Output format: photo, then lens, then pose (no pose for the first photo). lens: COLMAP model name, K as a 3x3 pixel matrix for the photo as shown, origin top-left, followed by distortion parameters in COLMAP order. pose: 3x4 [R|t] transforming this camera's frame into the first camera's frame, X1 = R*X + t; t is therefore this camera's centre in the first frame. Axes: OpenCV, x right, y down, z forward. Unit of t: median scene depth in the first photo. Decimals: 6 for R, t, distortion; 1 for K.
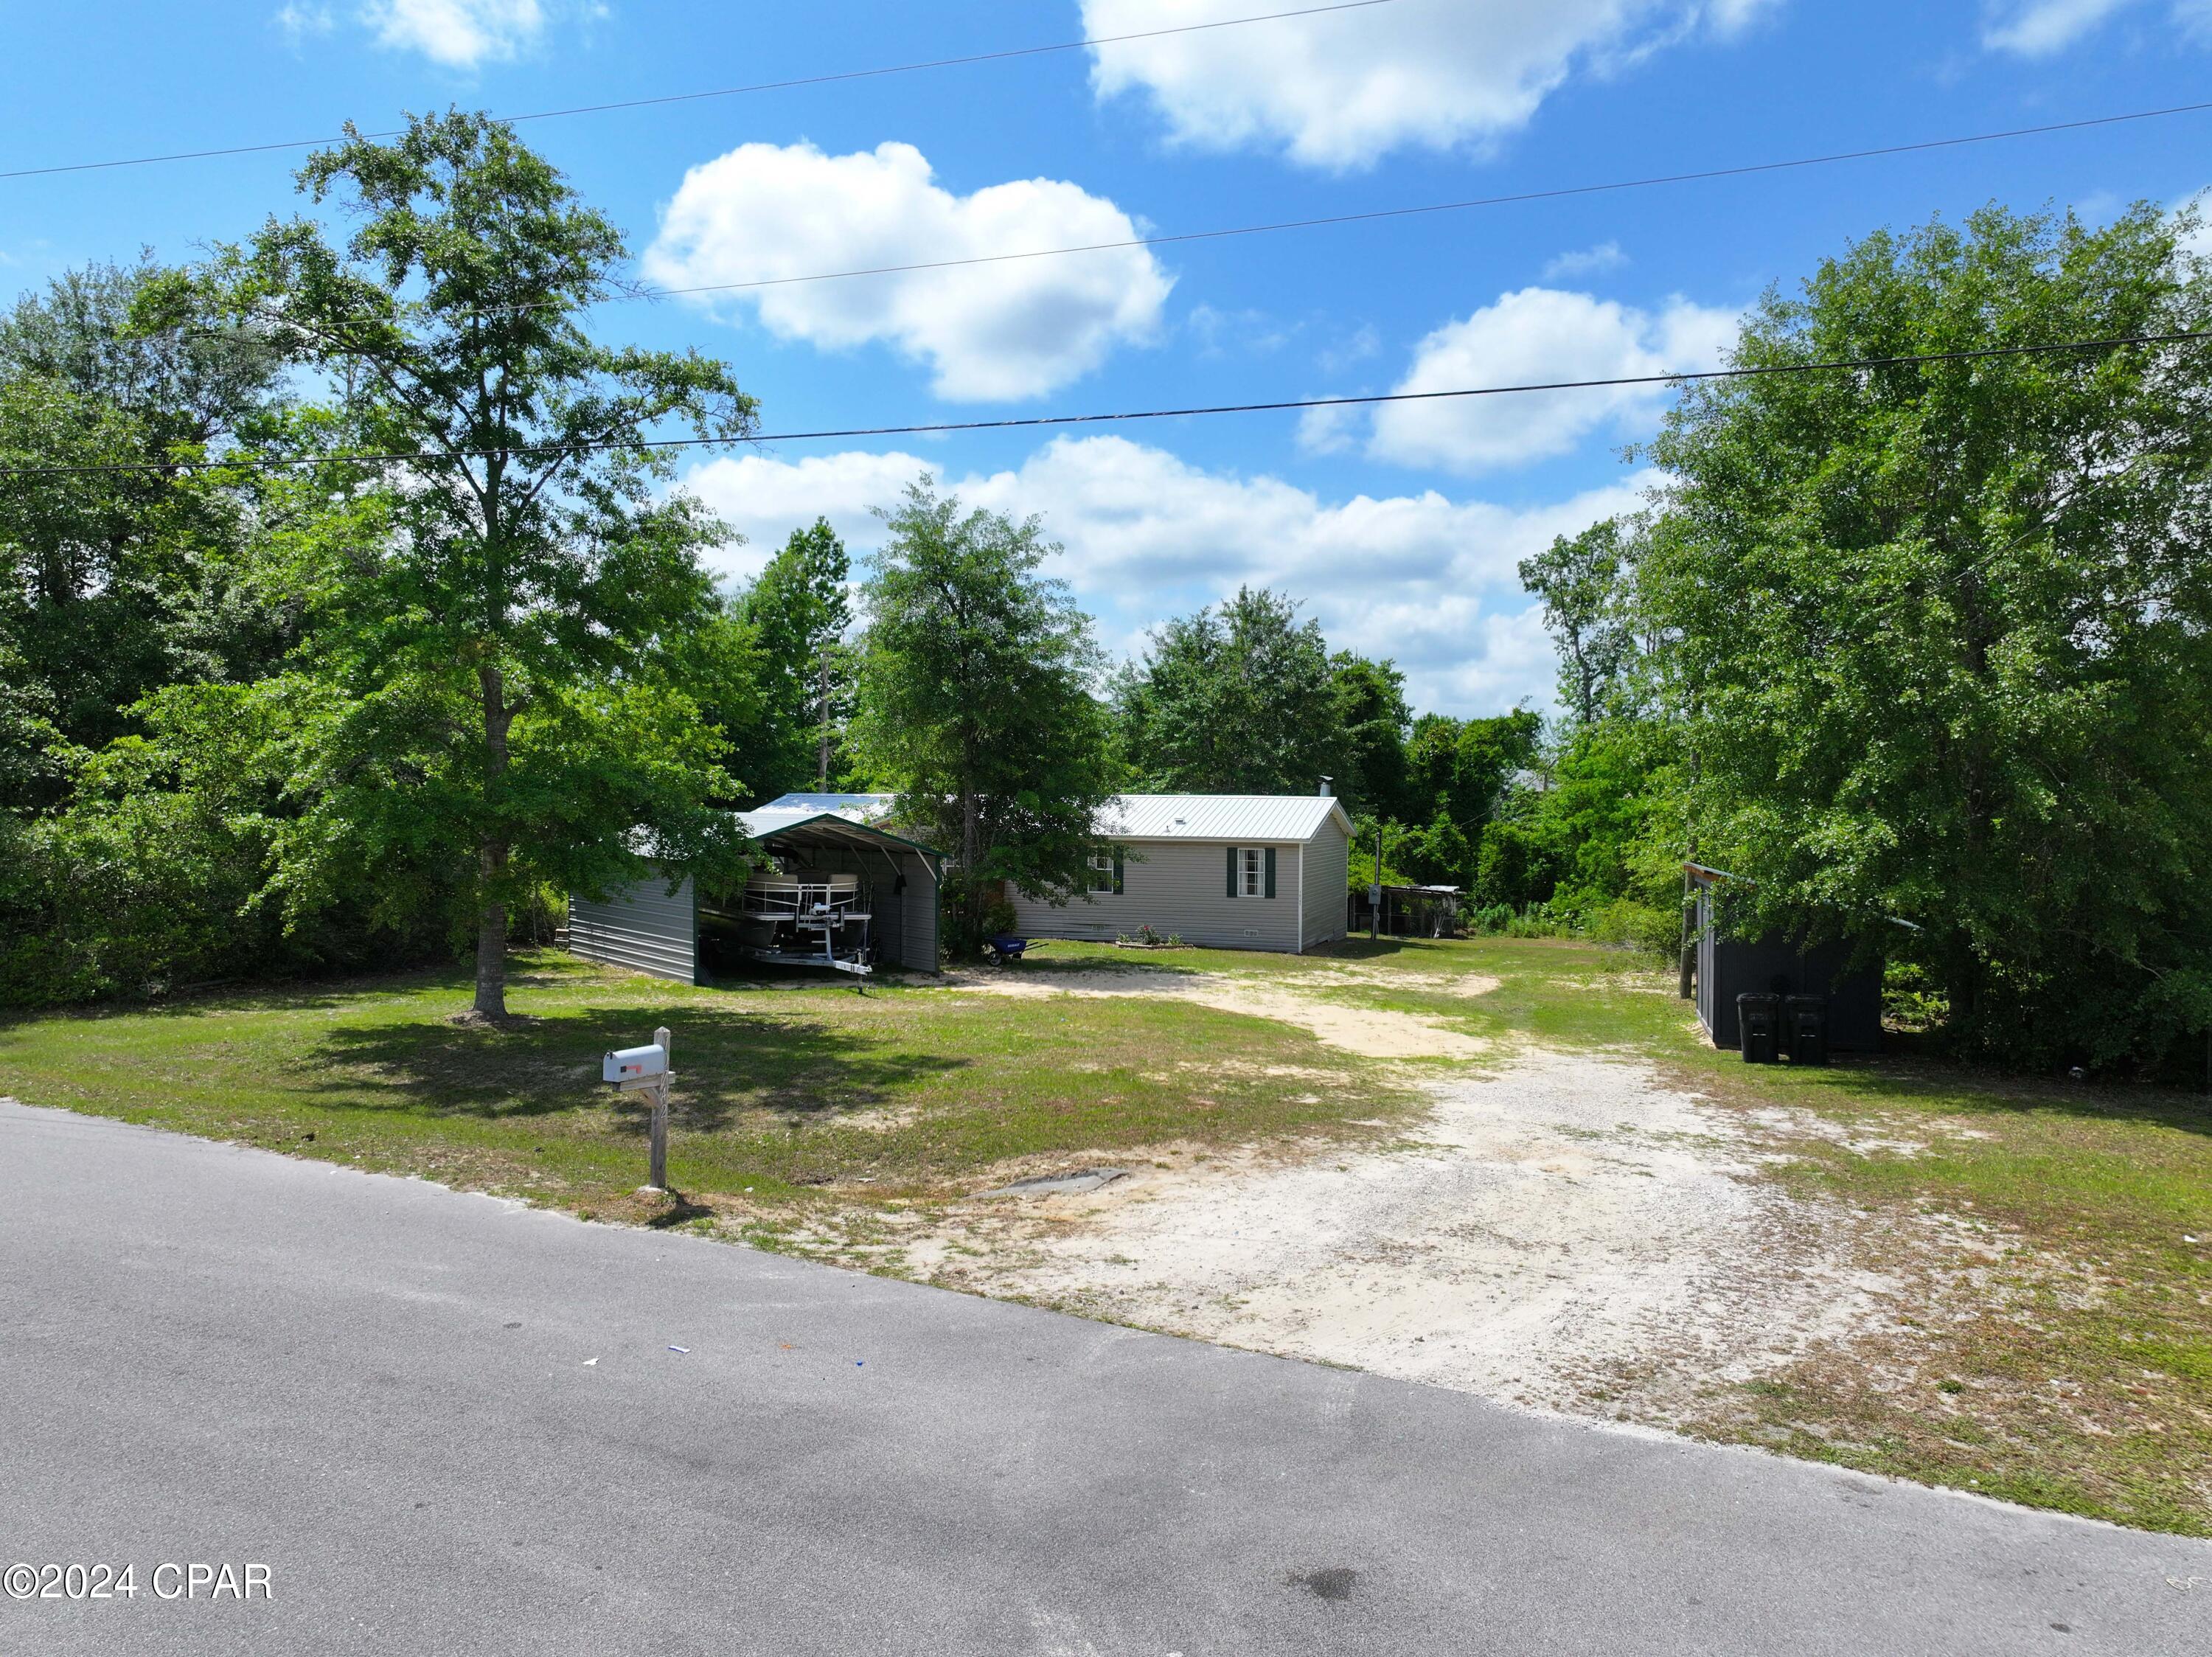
lens RADIAL K [[1562.8, 0, 1108.4], [0, 1562.8, 826.8], [0, 0, 1]] dist [0.003446, 0.001260]
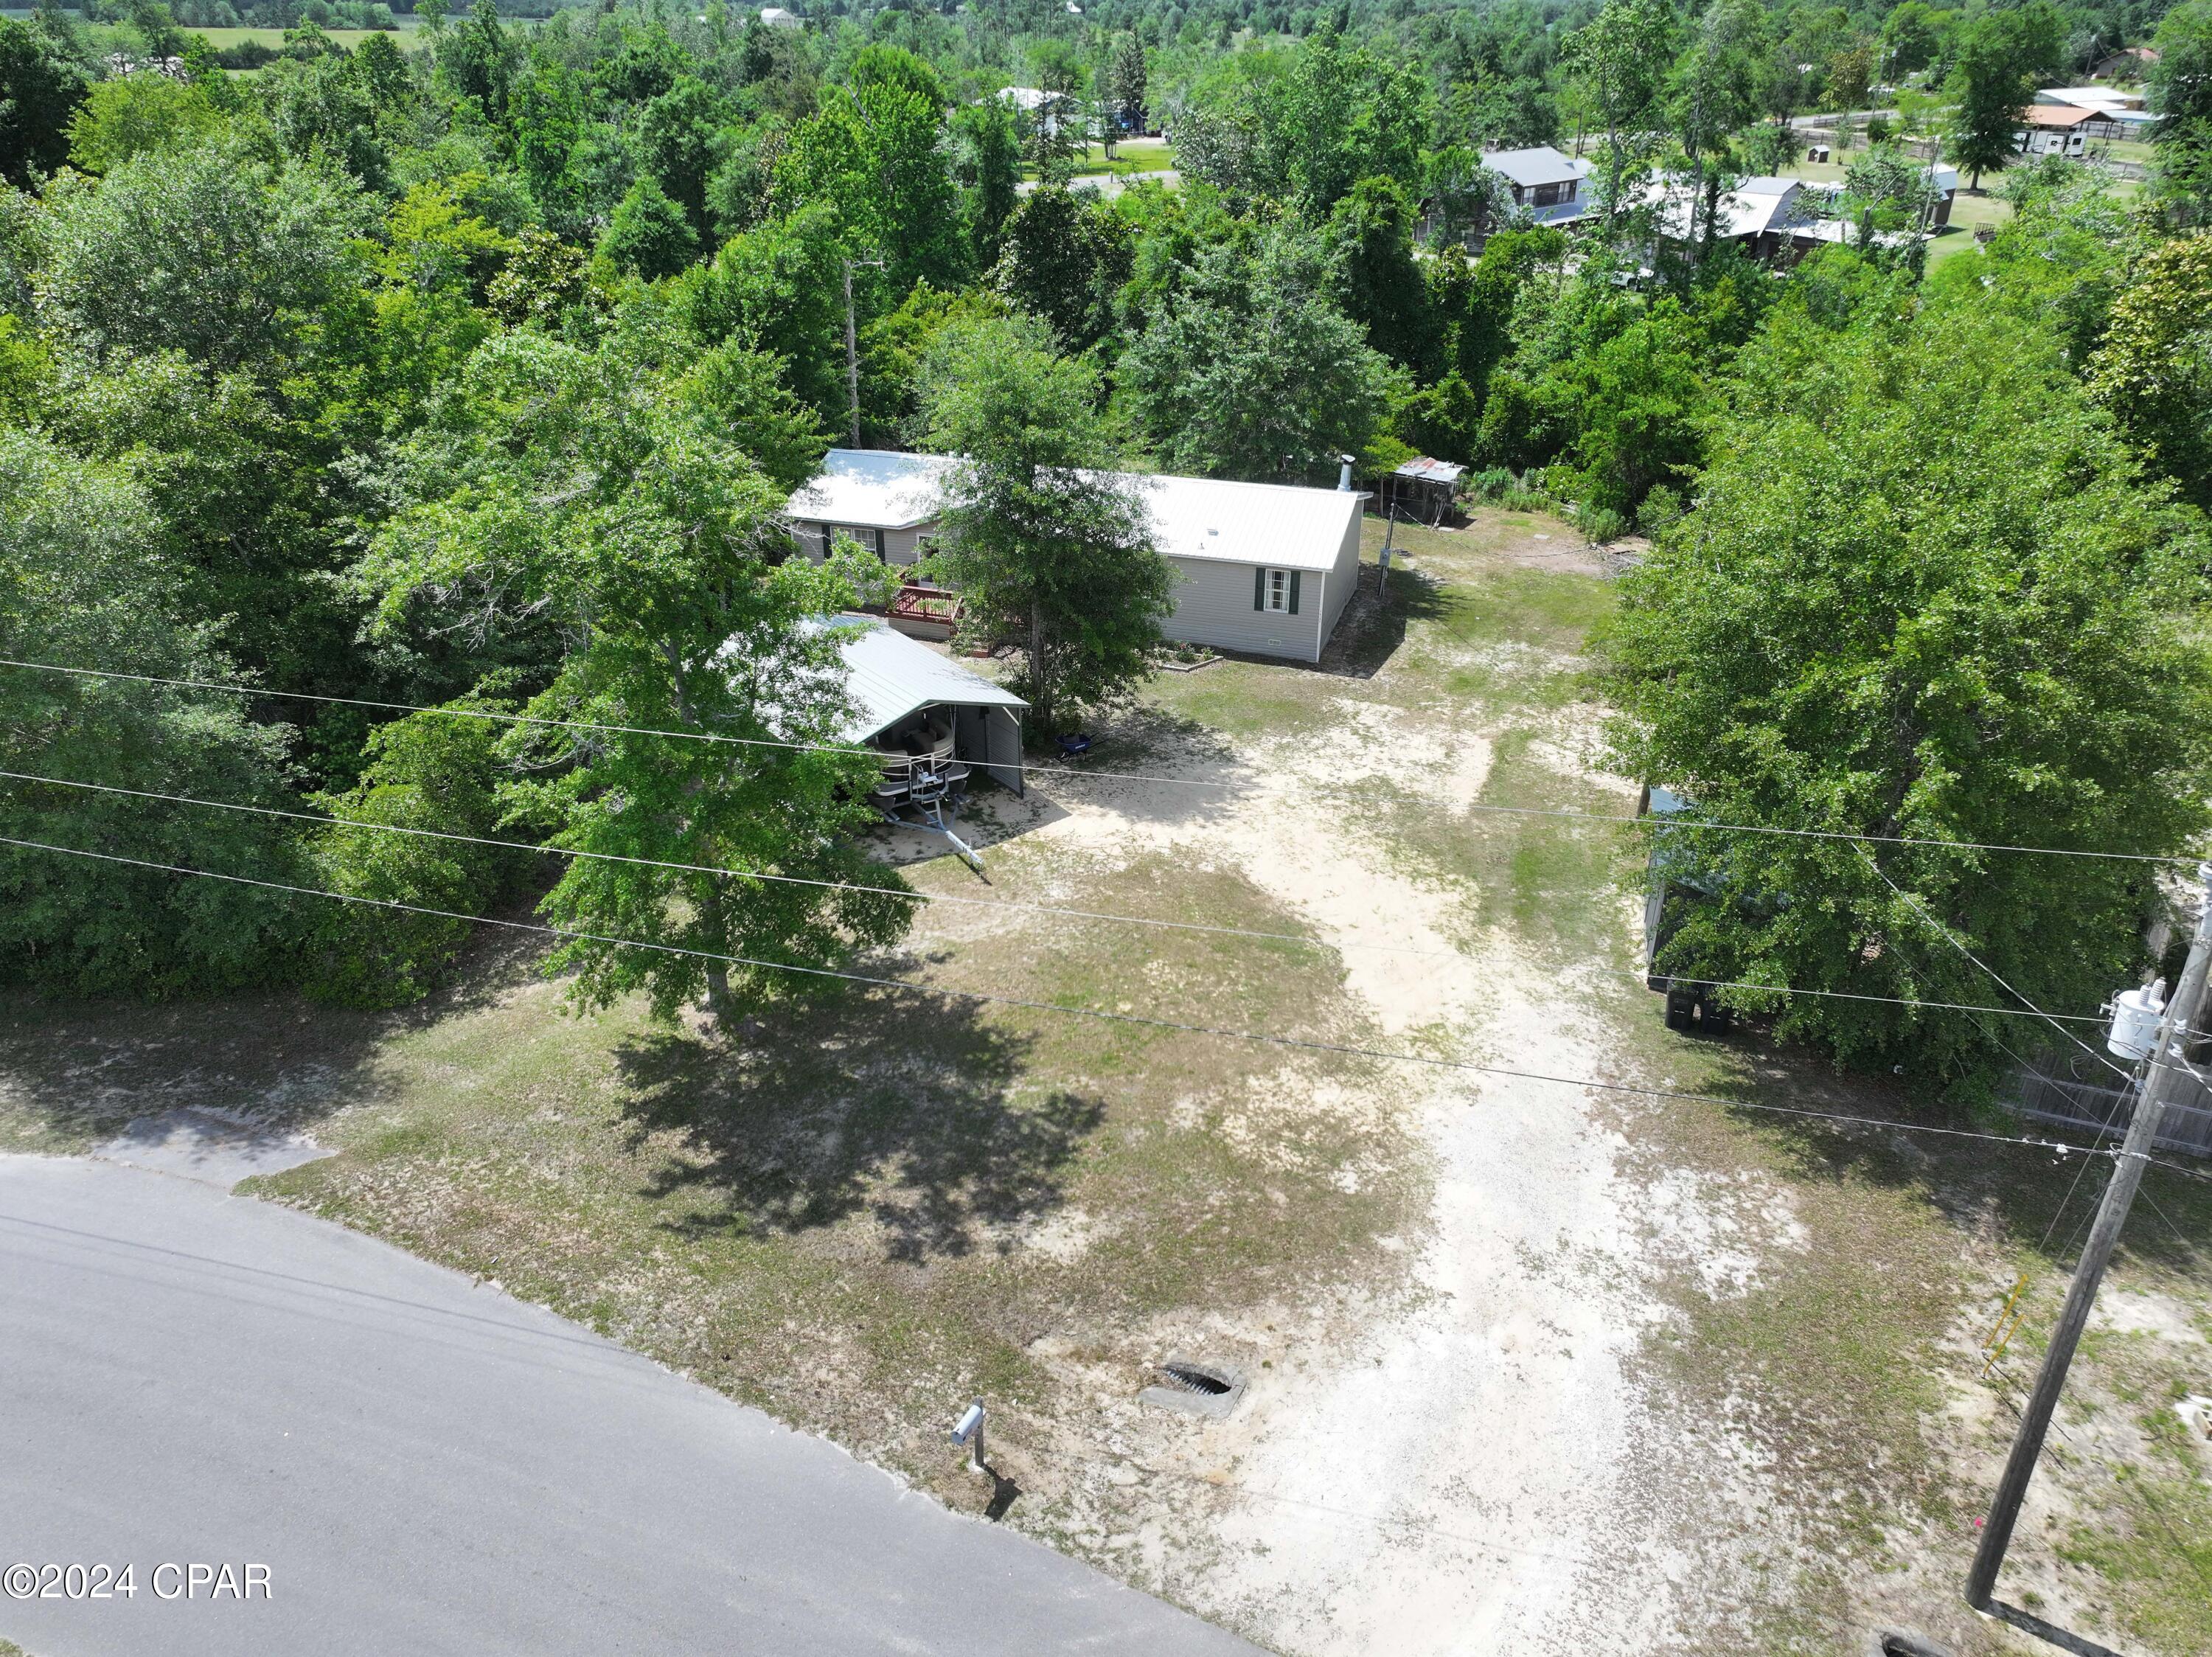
lens RADIAL K [[1562.8, 0, 1108.5], [0, 1562.8, 819.7], [0, 0, 1]] dist [0.003446, 0.001260]
pose [[0.999799, -0.011067, 0.016718, -0.179680], [0.002272, 0.891018, 0.453963, -1.225651], [-0.019921, -0.453834, 0.890864, -0.204058]]
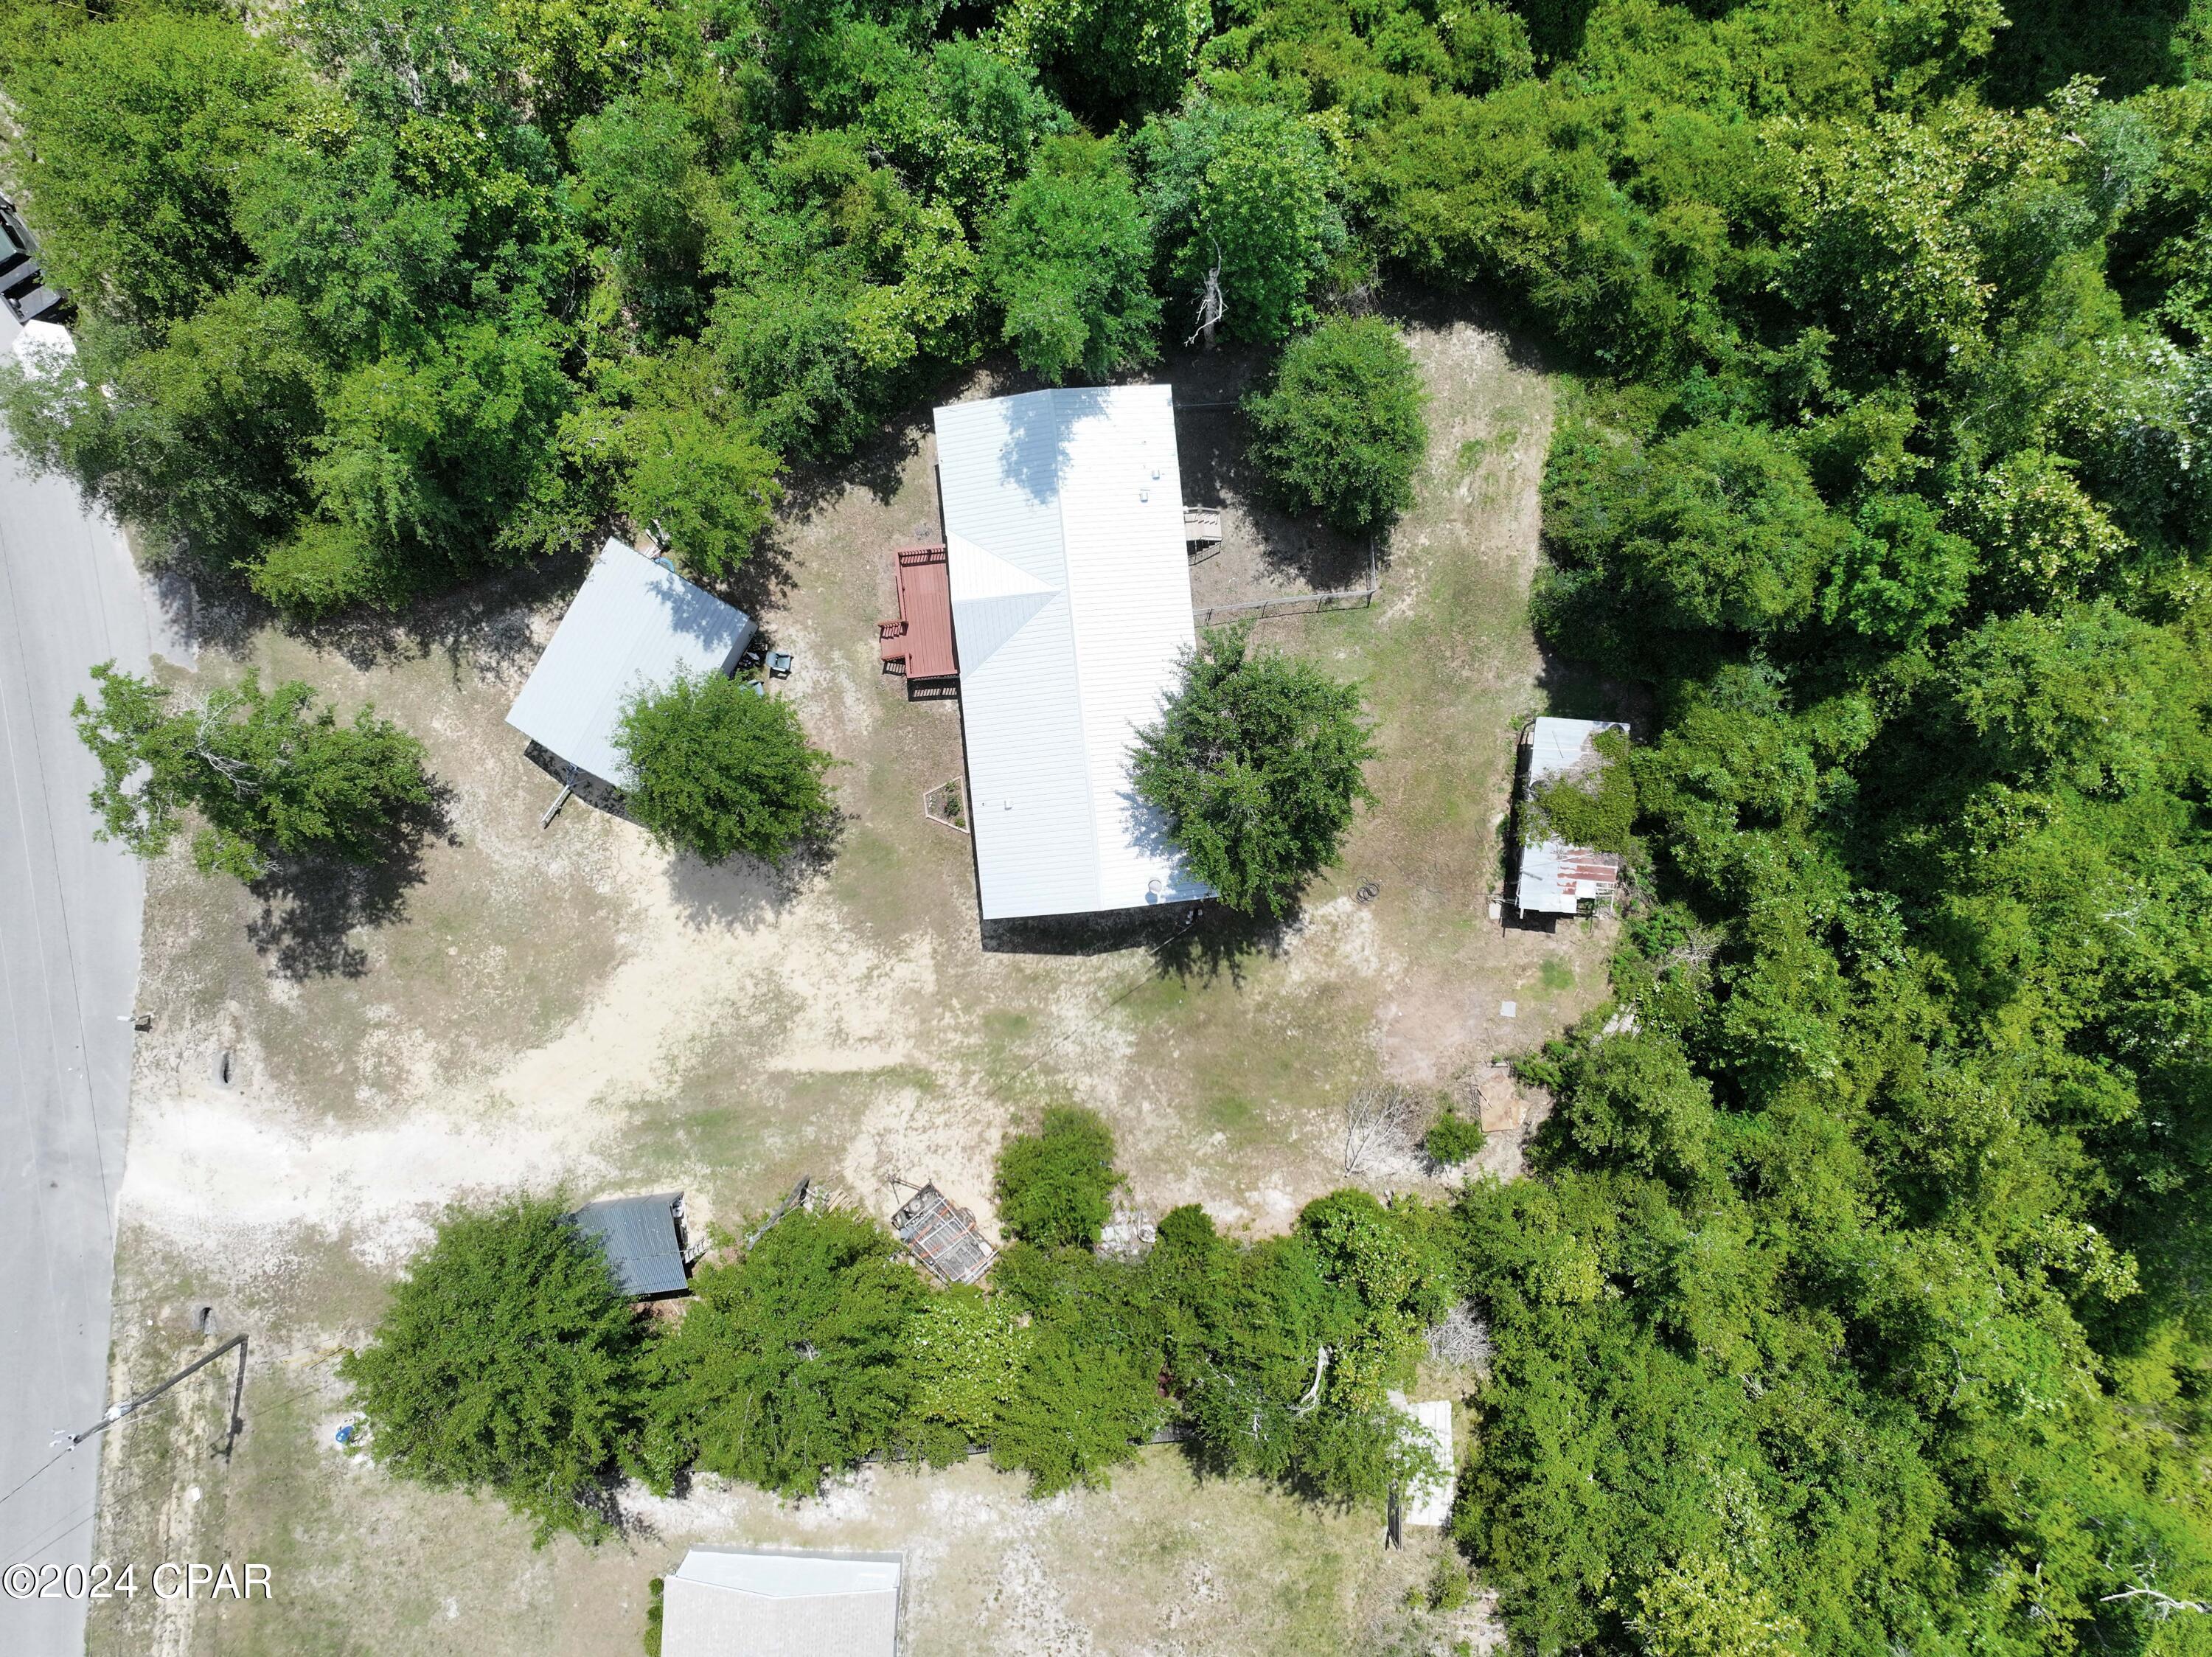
lens RADIAL K [[1562.8, 0, 1114.3], [0, 1562.8, 831.3], [0, 0, 1]] dist [0.003446, 0.001260]
pose [[0.396732, 0.917900, -0.007933, 0.419629], [-0.001108, 0.009121, 0.999958, -4.799842], [0.917934, -0.396706, 0.004636, 4.089640]]
